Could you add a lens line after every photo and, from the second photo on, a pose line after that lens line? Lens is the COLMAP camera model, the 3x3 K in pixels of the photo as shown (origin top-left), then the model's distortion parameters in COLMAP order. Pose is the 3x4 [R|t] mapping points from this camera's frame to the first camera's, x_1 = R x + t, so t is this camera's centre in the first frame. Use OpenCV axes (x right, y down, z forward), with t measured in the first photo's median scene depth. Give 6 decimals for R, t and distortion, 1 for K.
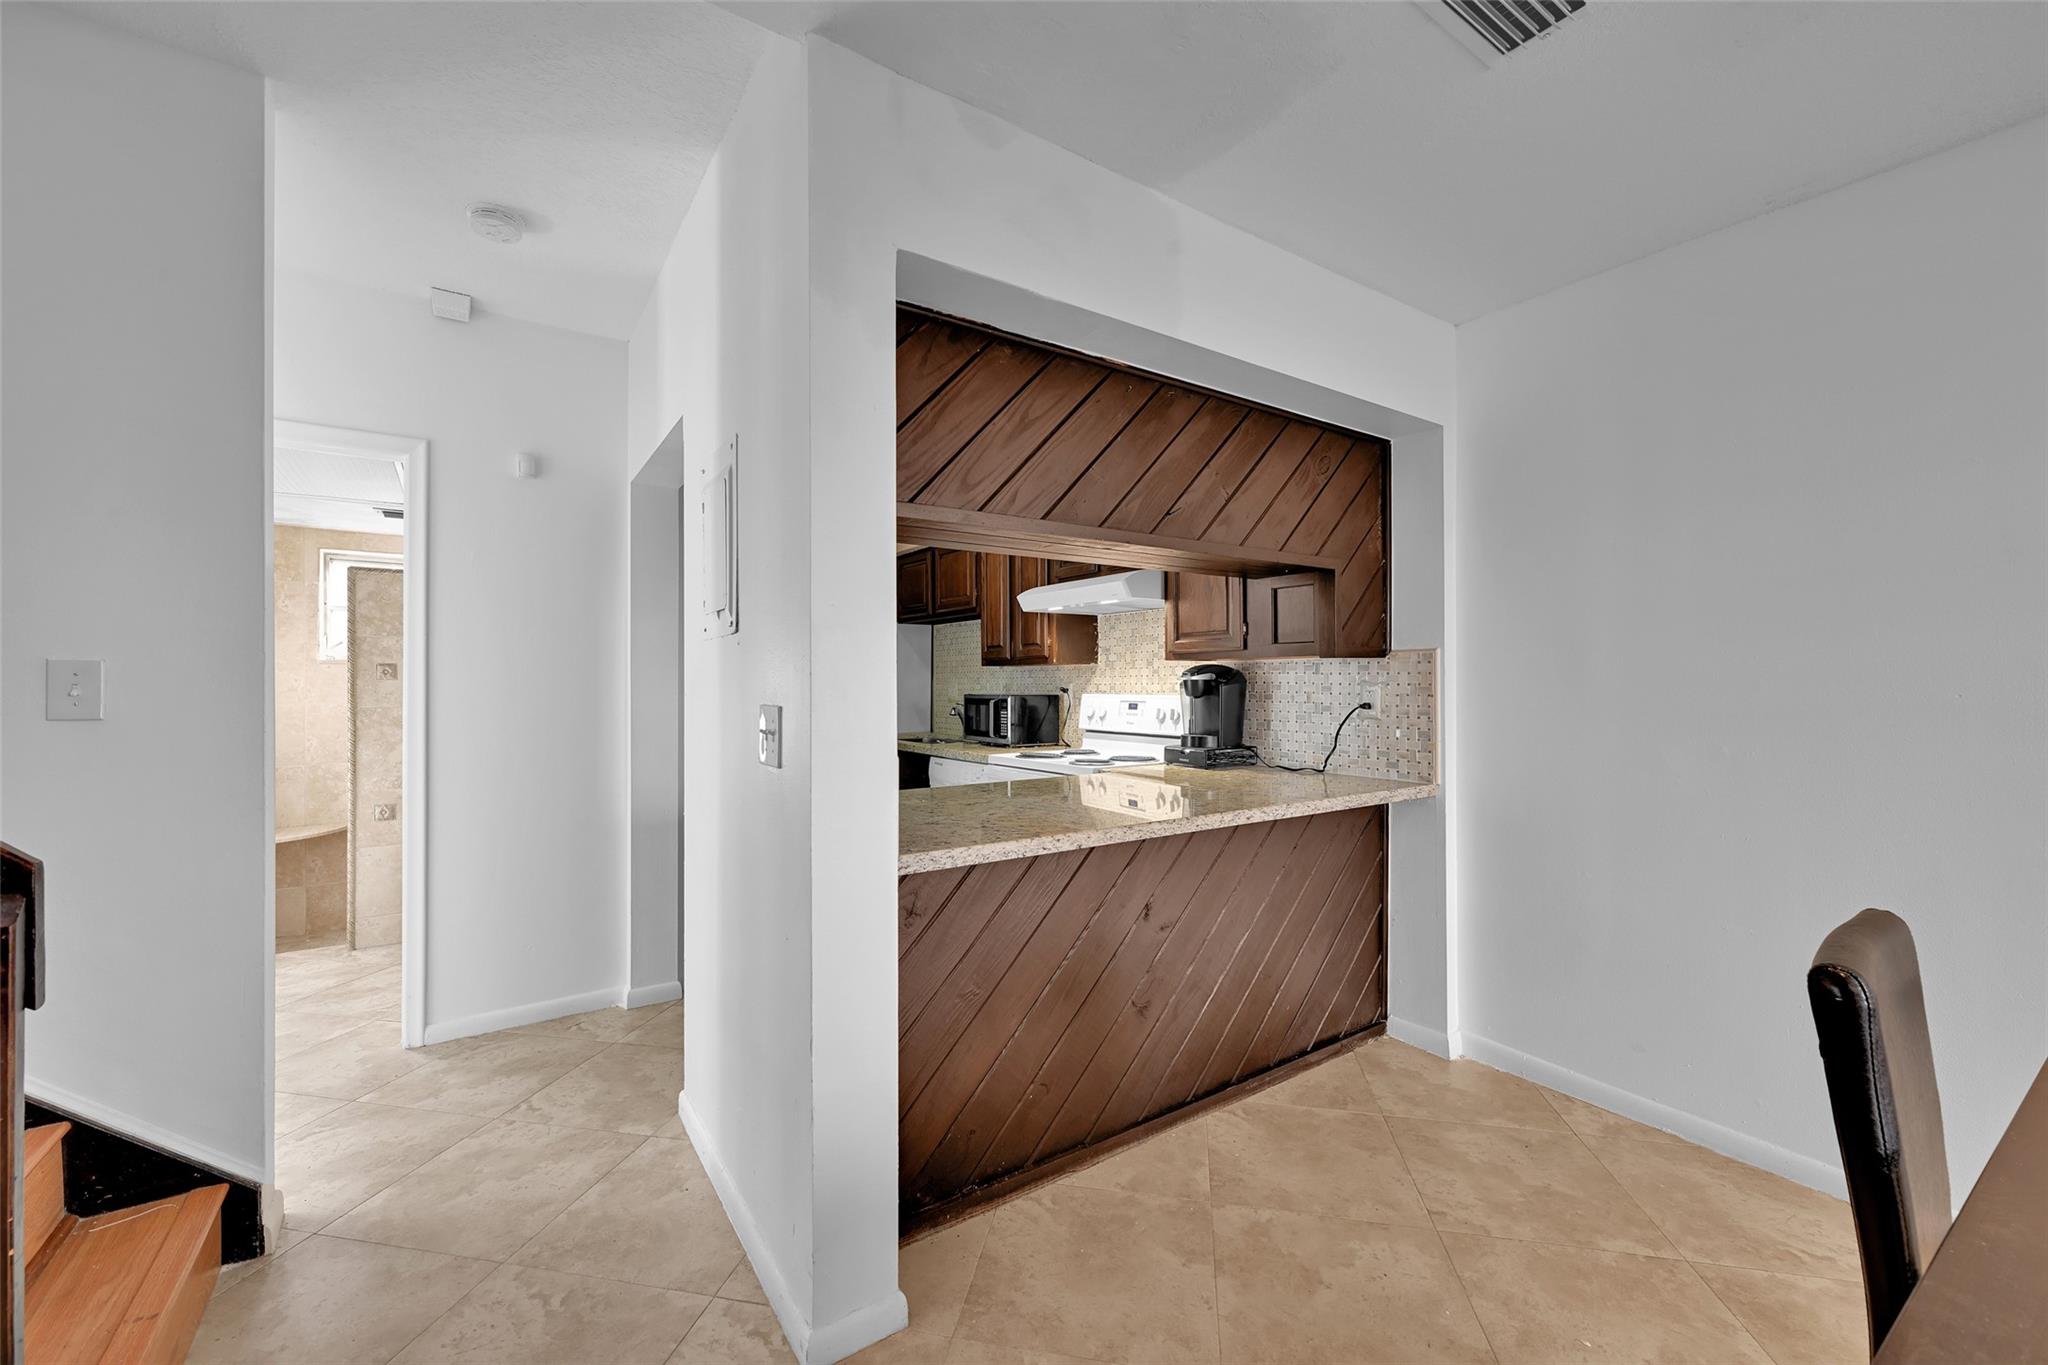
lens RADIAL K [[809.4, 0, 1020.1], [0, 809.4, 685.1], [0, 0, 1]] dist [0.001043, -0.000040]
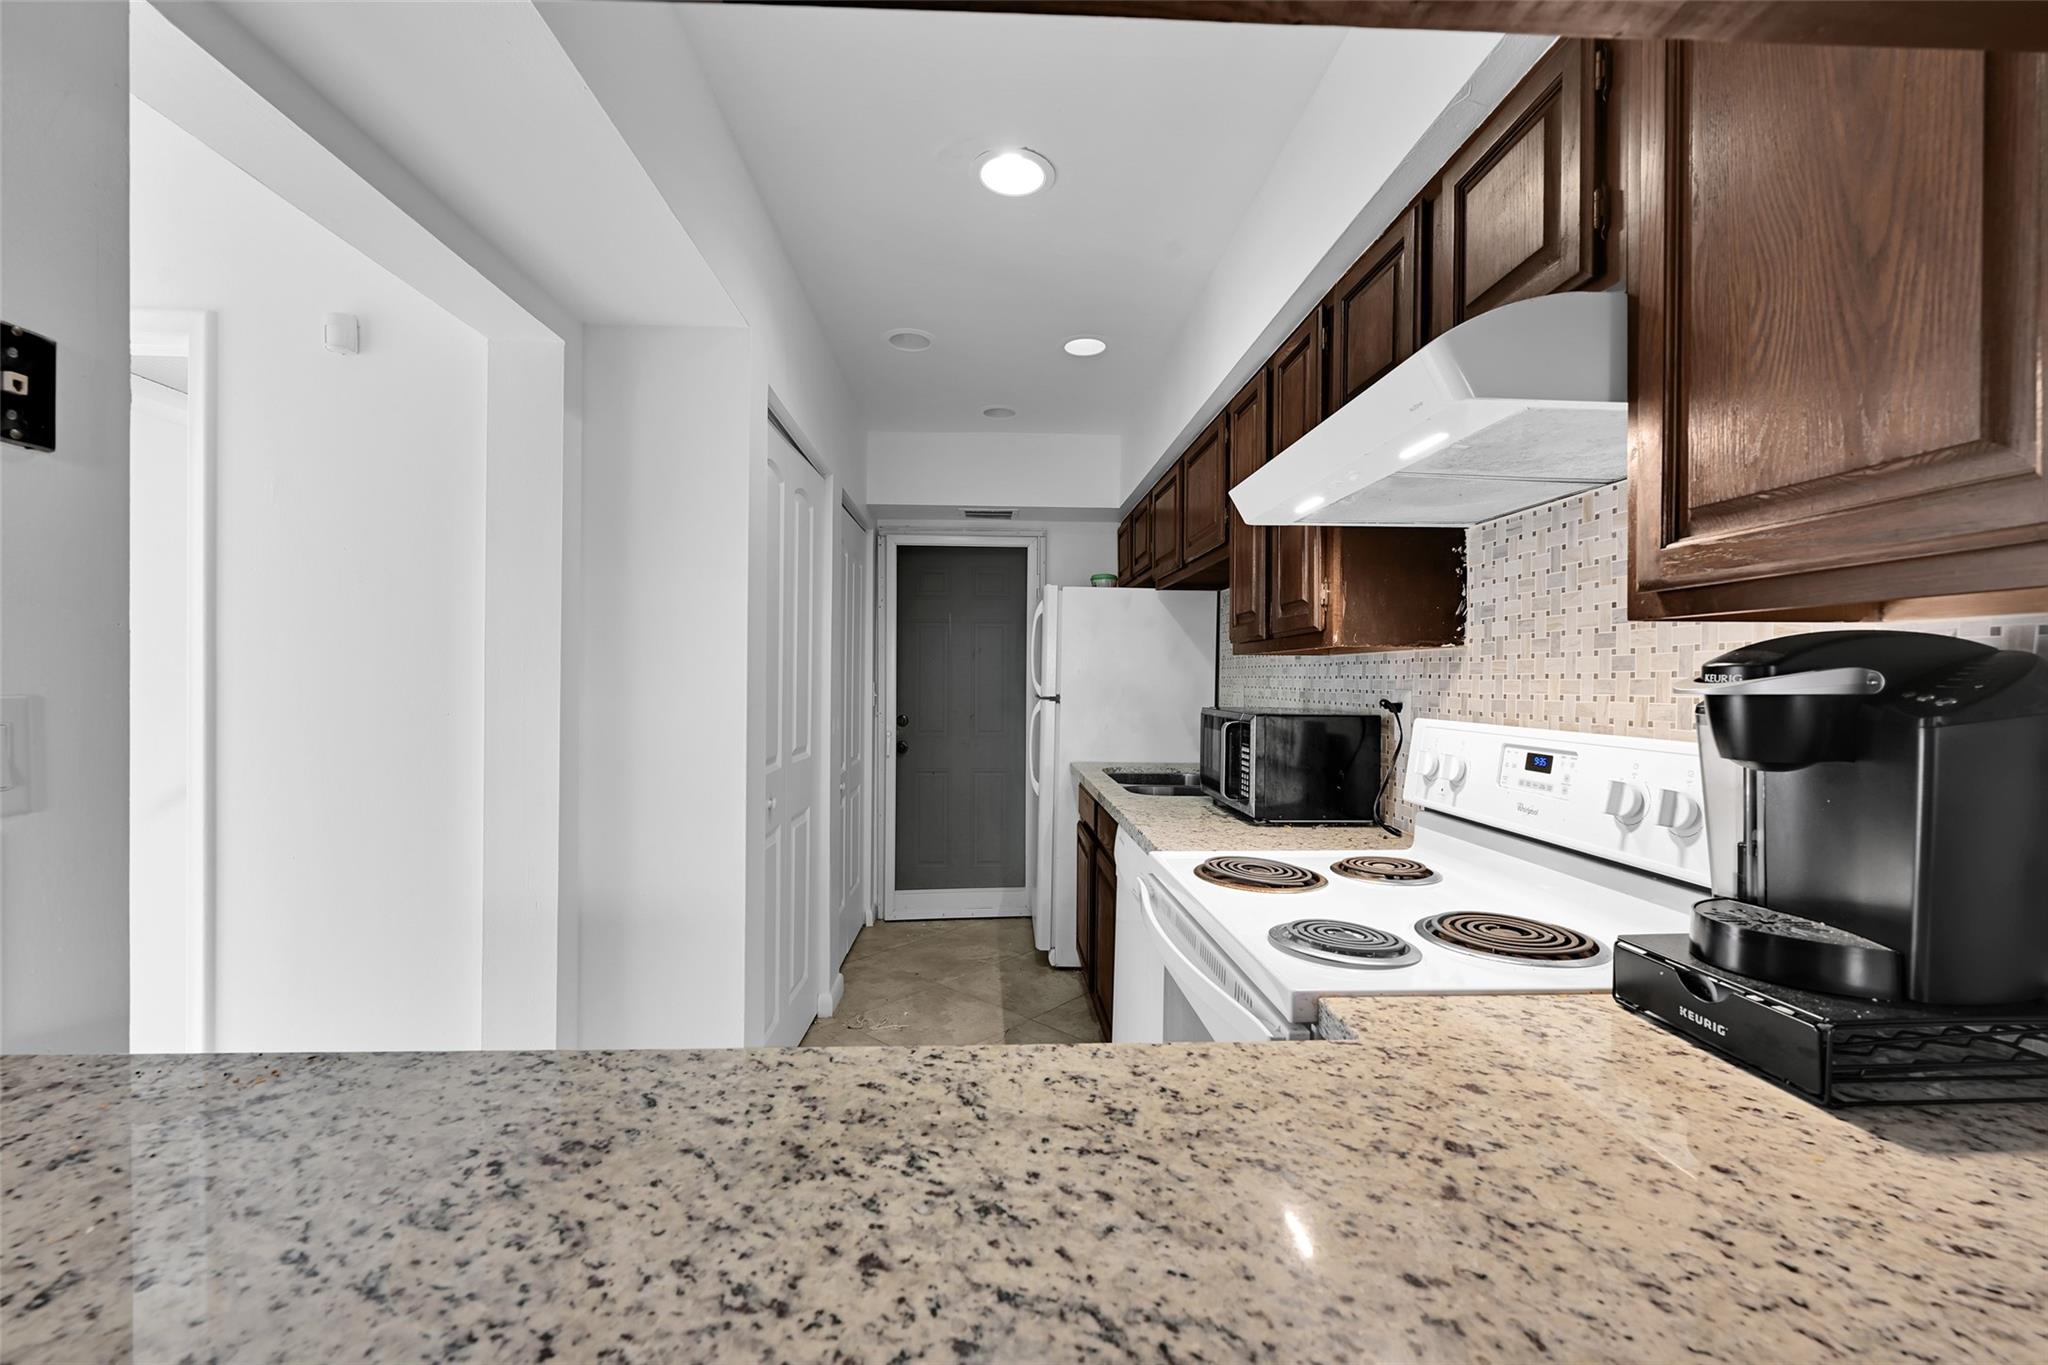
lens RADIAL K [[809.4, 0, 1020.1], [0, 809.4, 685.1], [0, 0, 1]] dist [0.001043, -0.000040]
pose [[0.850461, 0.010495, -0.525934, 0.131070], [-0.007157, 0.999939, 0.008380, -0.008729], [0.525990, -0.003363, 0.850484, 0.576809]]
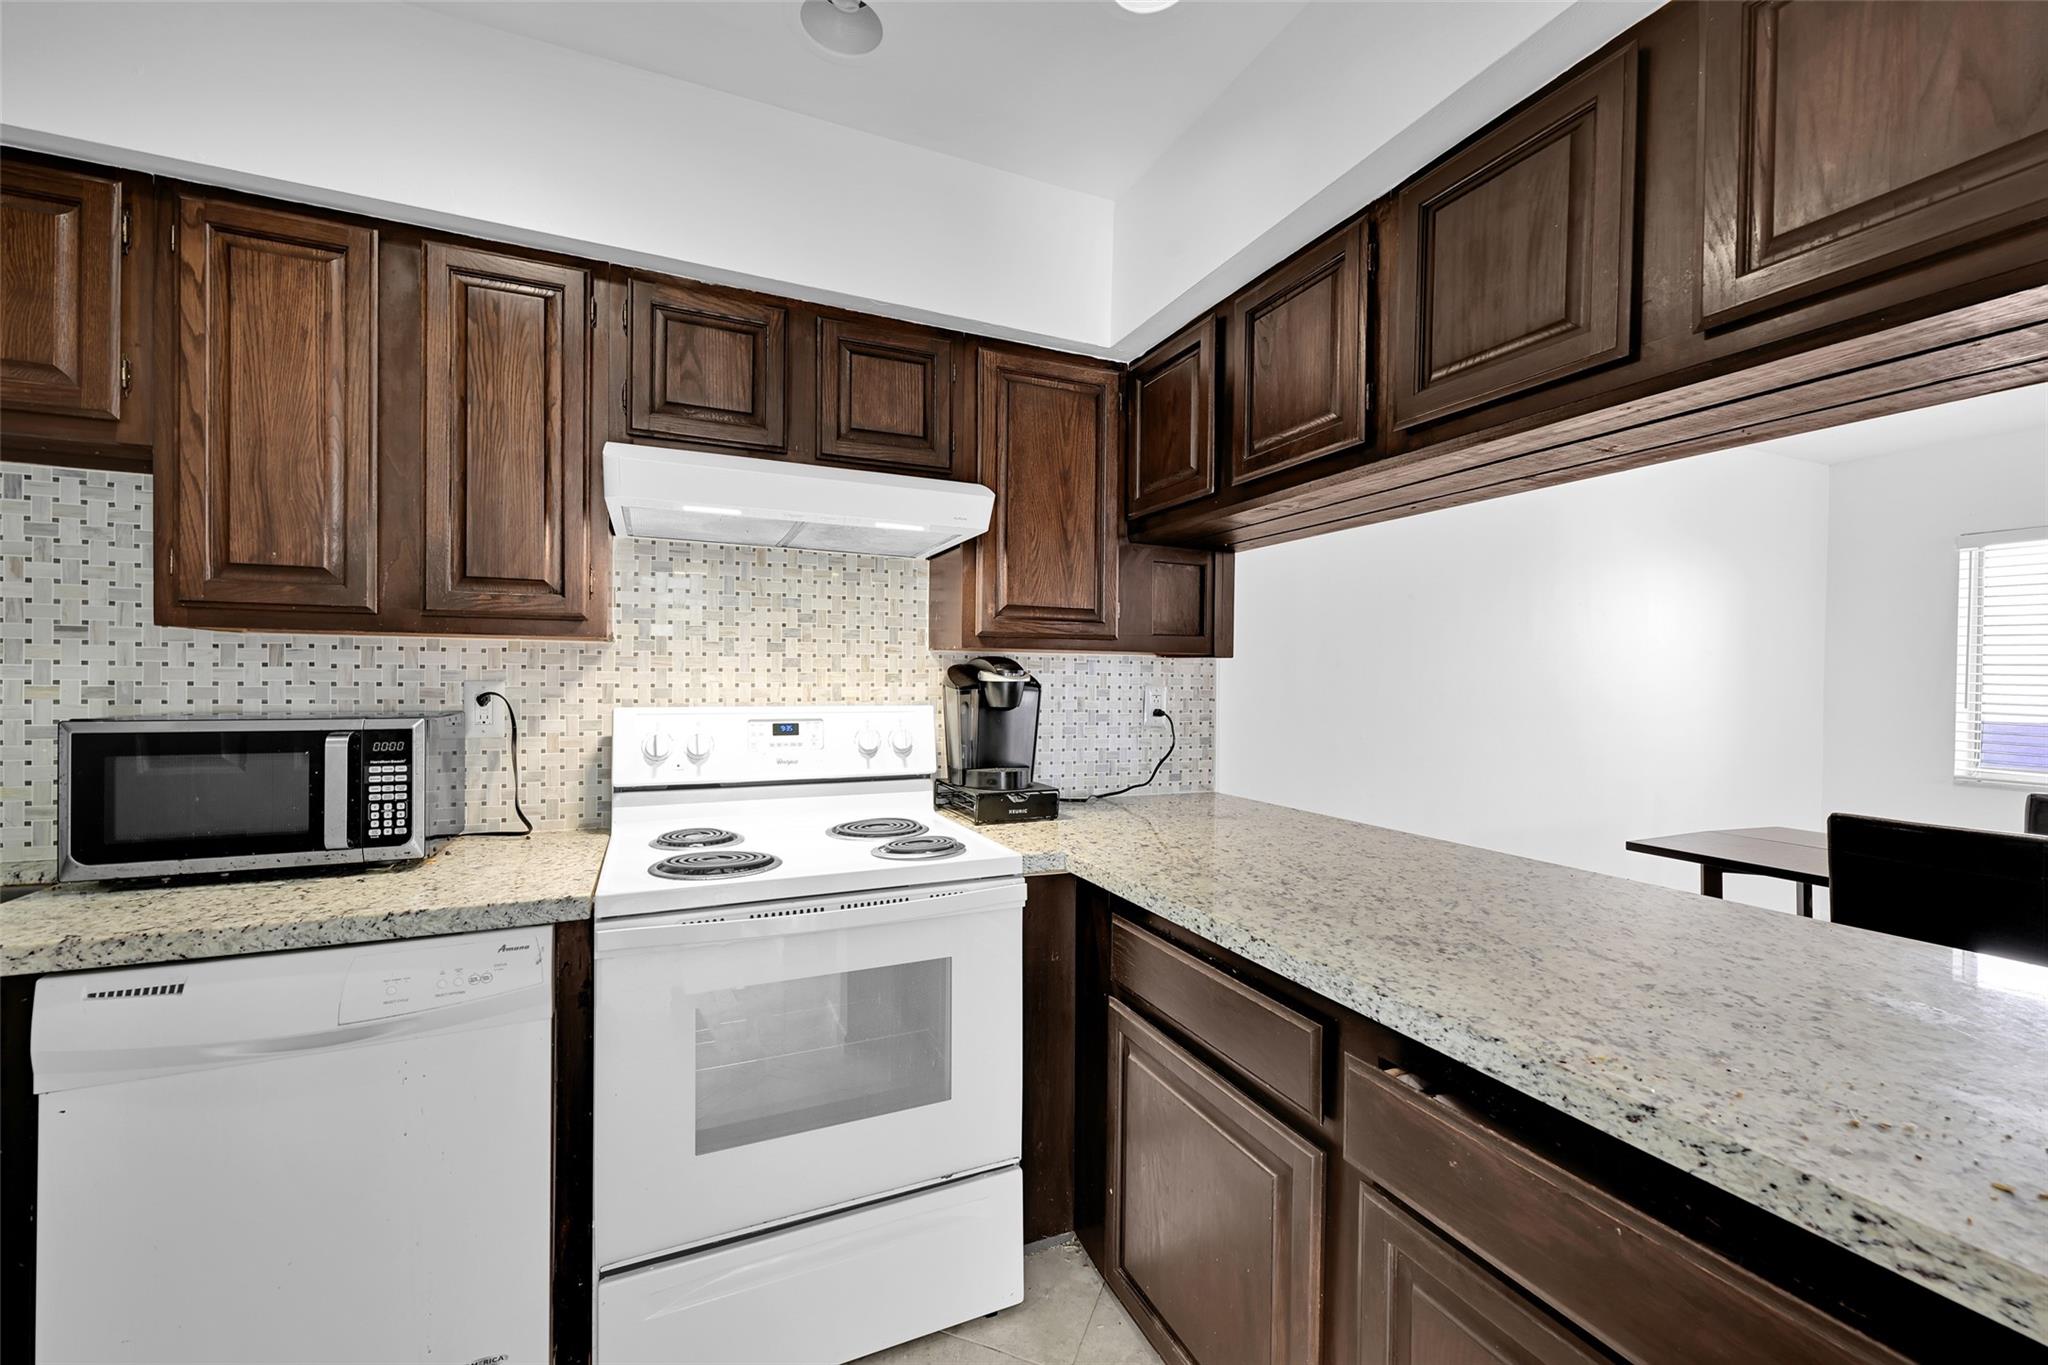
lens RADIAL K [[809.4, 0, 1020.1], [0, 809.4, 685.1], [0, 0, 1]] dist [0.001043, -0.000040]
pose [[0.178153, -0.008571, 0.983965, -0.339612], [-0.008943, 0.999907, 0.010329, -0.008706], [-0.983962, -0.010639, 0.178060, 0.751433]]
